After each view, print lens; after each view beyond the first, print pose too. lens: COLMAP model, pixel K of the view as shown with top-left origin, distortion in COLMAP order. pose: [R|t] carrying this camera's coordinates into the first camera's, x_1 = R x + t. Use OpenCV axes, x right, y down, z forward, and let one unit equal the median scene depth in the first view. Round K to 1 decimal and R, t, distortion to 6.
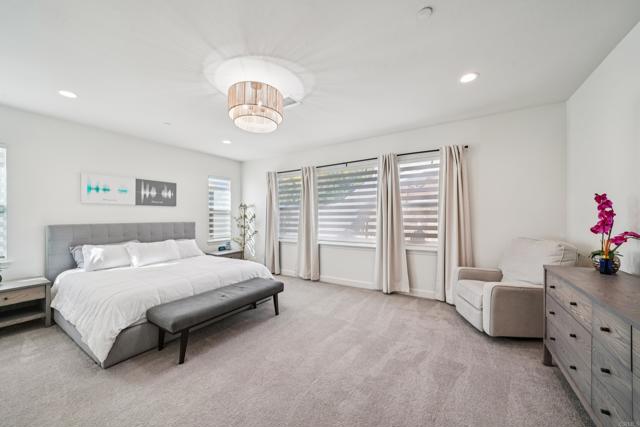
lens RADIAL K [[242.4, 0, 314.5], [0, 242.4, 214.7], [0, 0, 1]] dist [-0.010411, -0.000109]
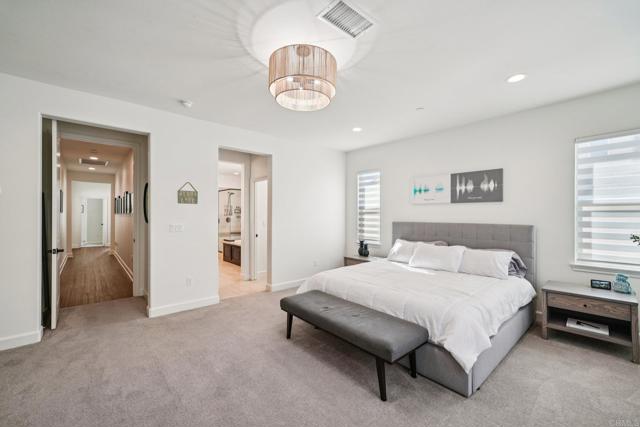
lens RADIAL K [[267.3, 0, 317.9], [0, 267.3, 213.7], [0, 0, 1]] dist [0.004833, 0.000135]
pose [[-0.286721, 0.002609, -0.958010, 0.361208], [0.007587, 0.999971, 0.000453, -0.004543], [0.957984, -0.007138, -0.286733, 0.802877]]
